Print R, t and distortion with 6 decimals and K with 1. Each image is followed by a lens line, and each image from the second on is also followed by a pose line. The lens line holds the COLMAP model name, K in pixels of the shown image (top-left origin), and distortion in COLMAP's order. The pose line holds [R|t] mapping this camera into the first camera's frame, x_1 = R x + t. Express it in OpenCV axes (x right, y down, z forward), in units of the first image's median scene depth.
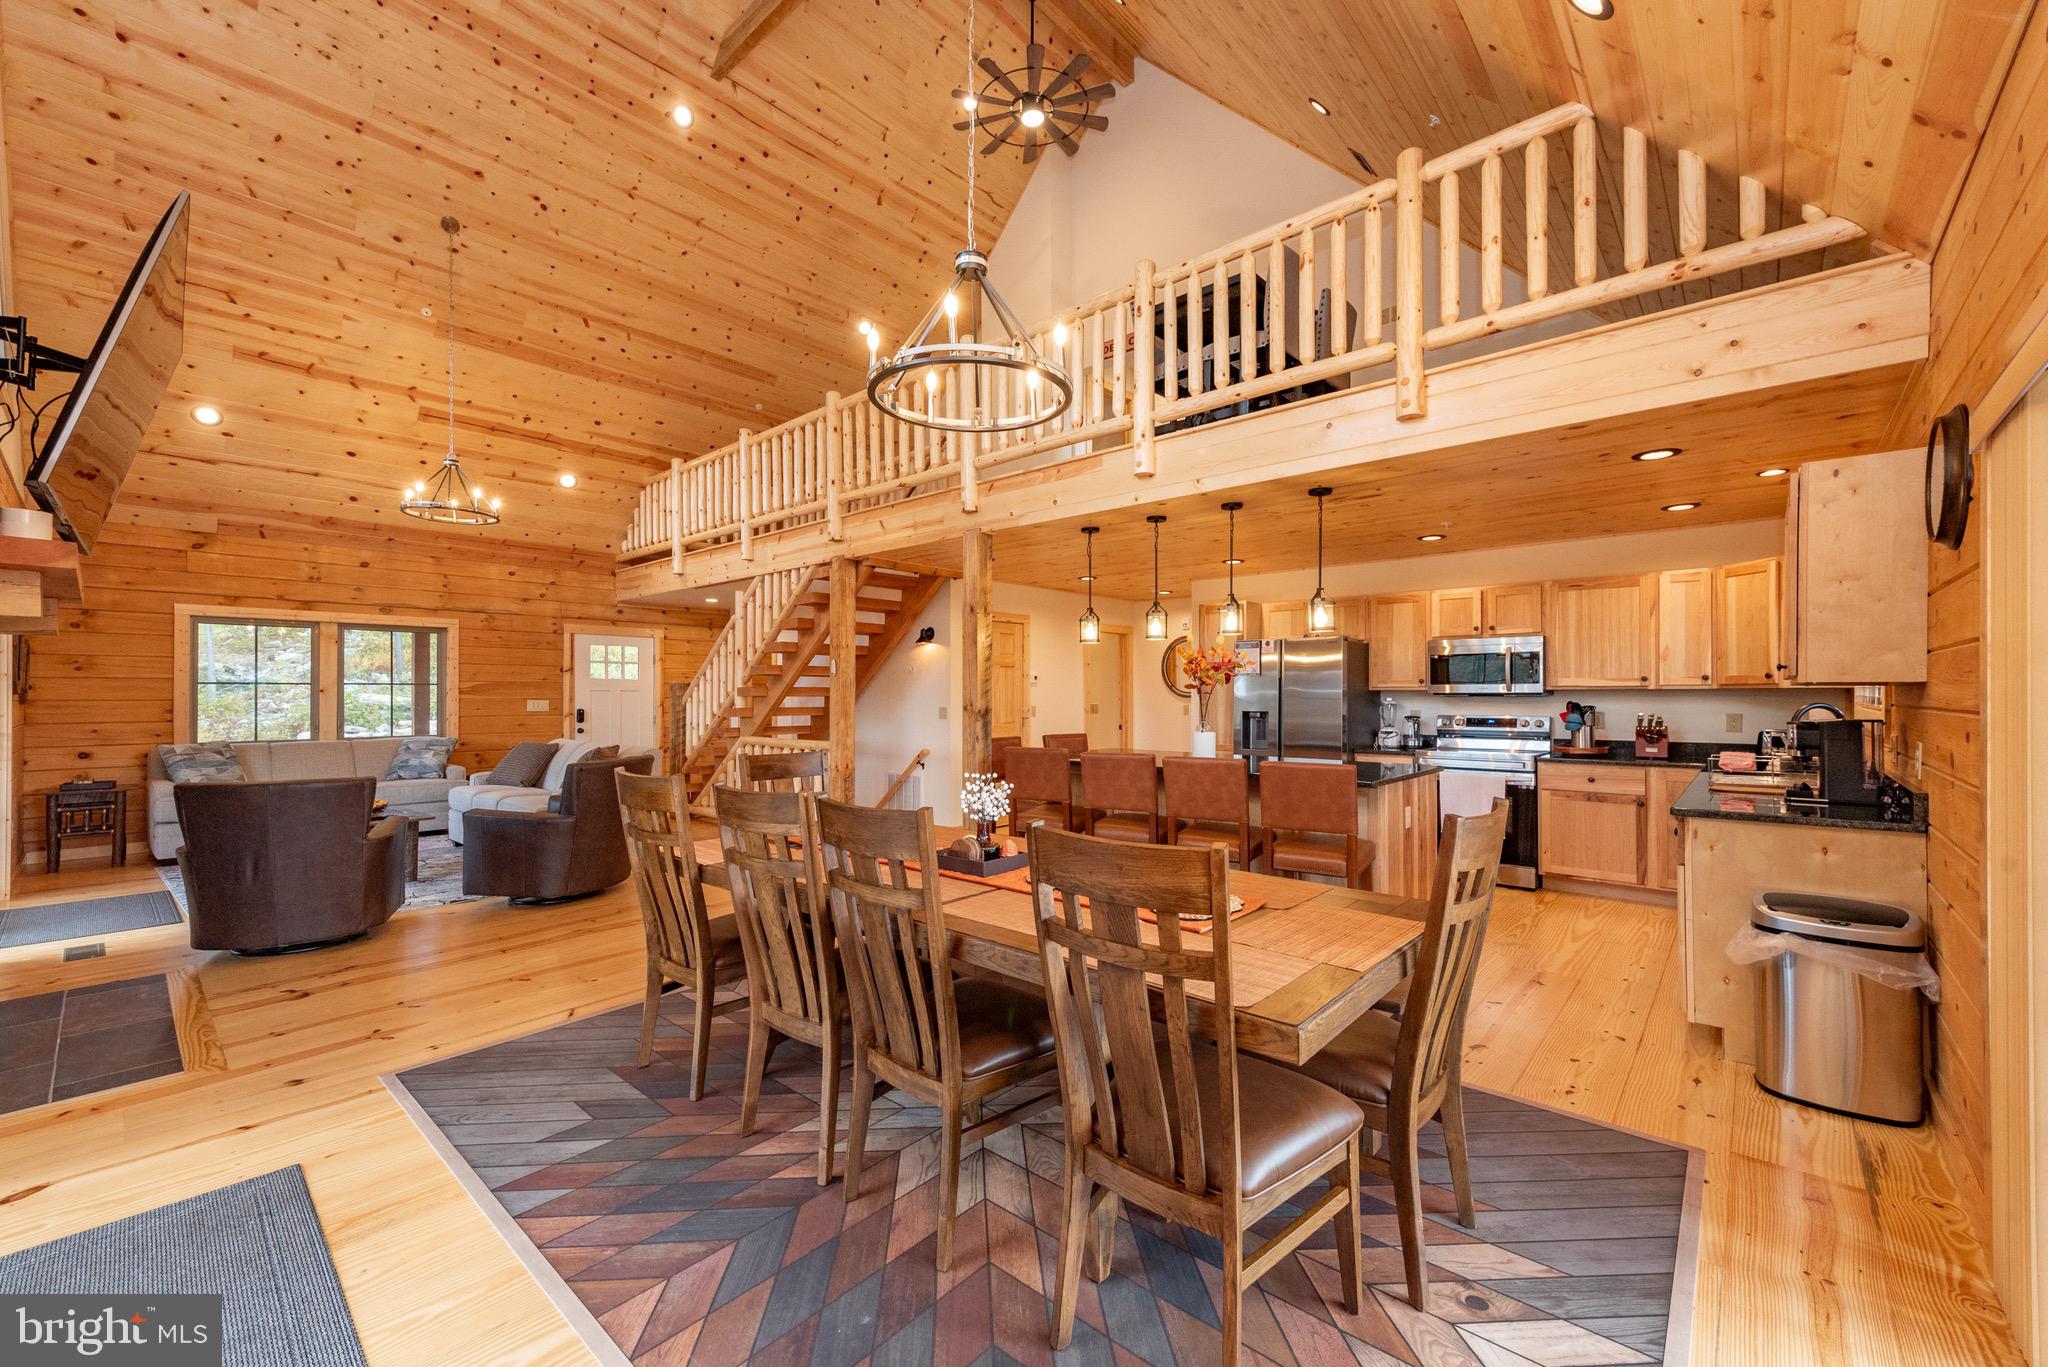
lens RADIAL K [[807.8, 0, 1030.4], [0, 807.8, 677.0], [0, 0, 1]] dist [0.000061, -0.000017]
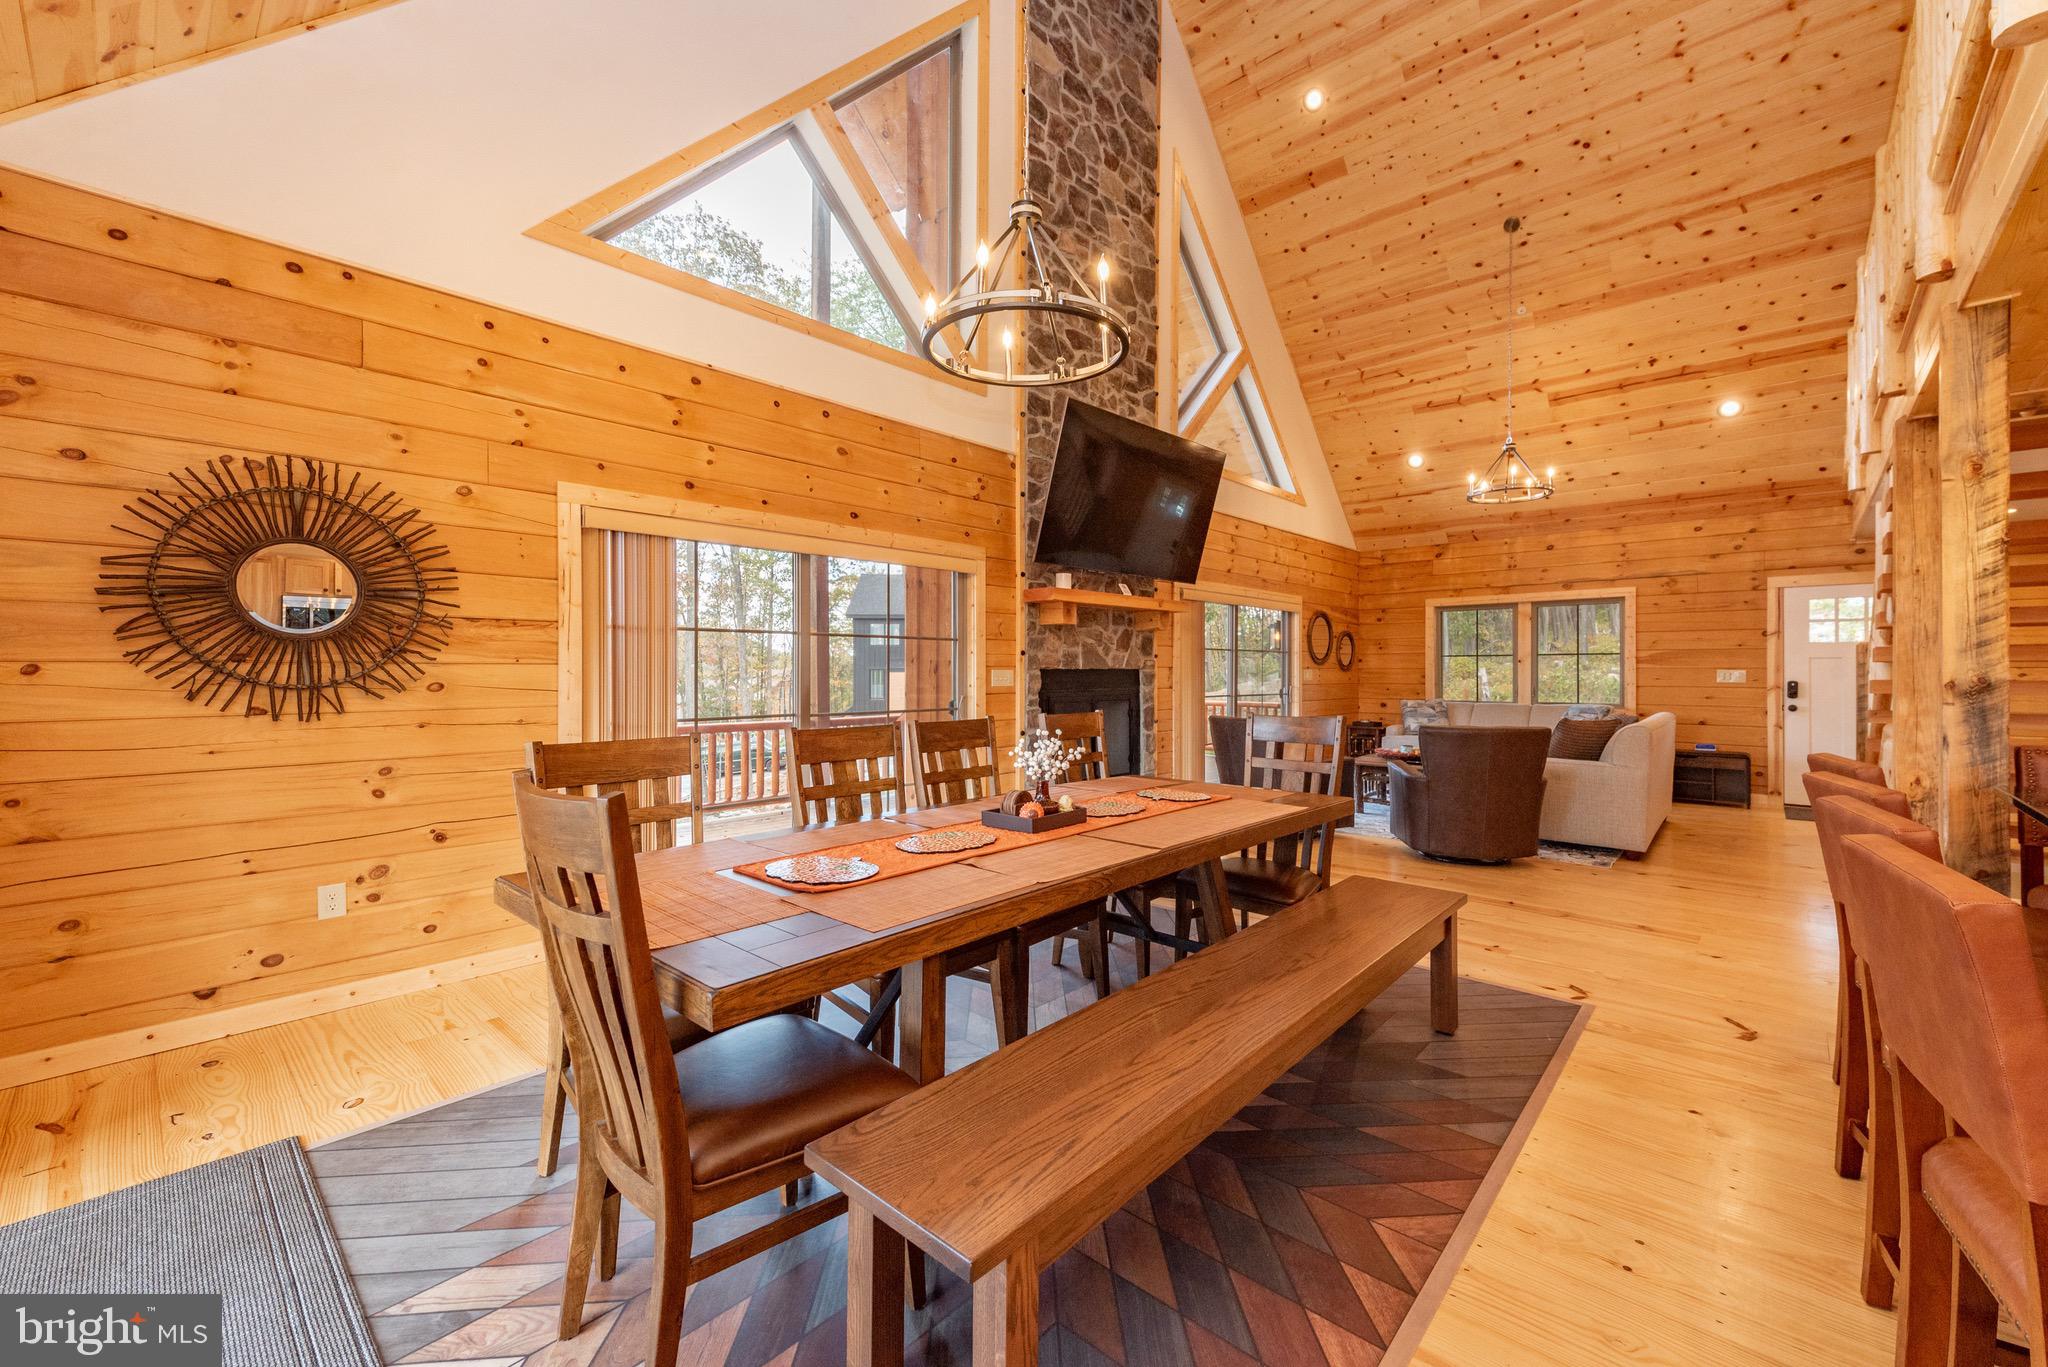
lens RADIAL K [[807.8, 0, 1030.4], [0, 807.8, 677.0], [0, 0, 1]] dist [0.000061, -0.000017]
pose [[-0.019223, 0.011447, -0.999750, 0.286588], [0.025695, 0.999610, 0.010951, 0.008067], [0.999485, -0.025478, -0.019510, 0.286158]]
